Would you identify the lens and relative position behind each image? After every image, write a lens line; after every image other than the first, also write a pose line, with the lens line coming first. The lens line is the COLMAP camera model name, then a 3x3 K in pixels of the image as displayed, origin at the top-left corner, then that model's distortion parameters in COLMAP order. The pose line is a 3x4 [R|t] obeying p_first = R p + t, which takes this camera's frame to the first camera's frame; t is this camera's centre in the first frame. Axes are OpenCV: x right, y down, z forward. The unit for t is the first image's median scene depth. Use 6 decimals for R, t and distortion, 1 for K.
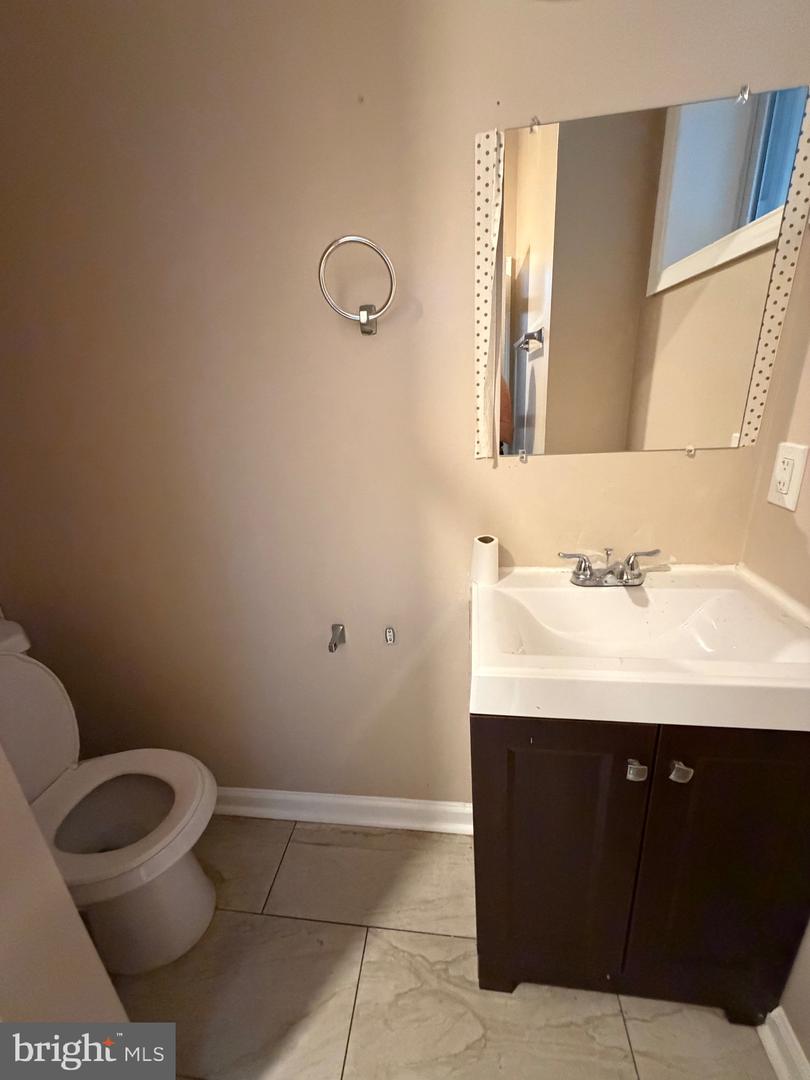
lens RADIAL K [[432.5, 0, 406.0], [0, 432.5, 541.1], [0, 0, 1]] dist [0.001748, 0.000600]
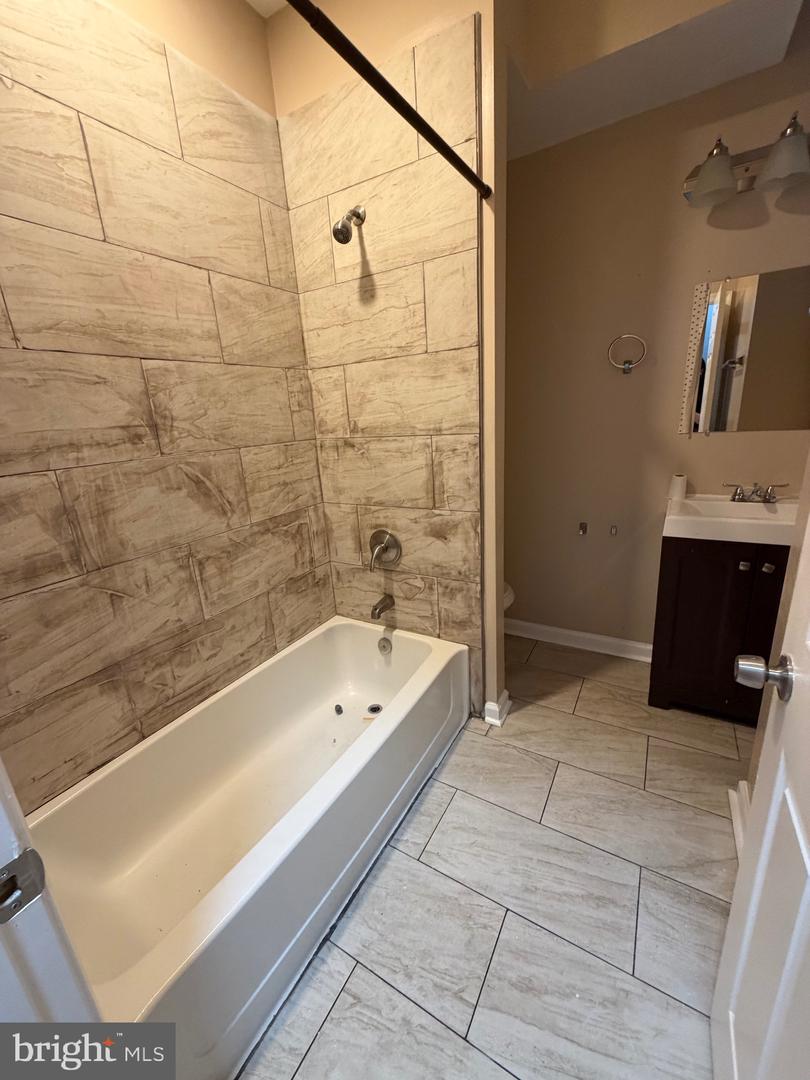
lens RADIAL K [[432.5, 0, 402.0], [0, 432.5, 537.0], [0, 0, 1]] dist [0.001748, 0.000600]
pose [[0.915403, 0.109269, -0.387424, -0.173037], [-0.119358, 0.992849, -0.001995, 0.422509], [0.384435, 0.048069, 0.921900, -1.254406]]
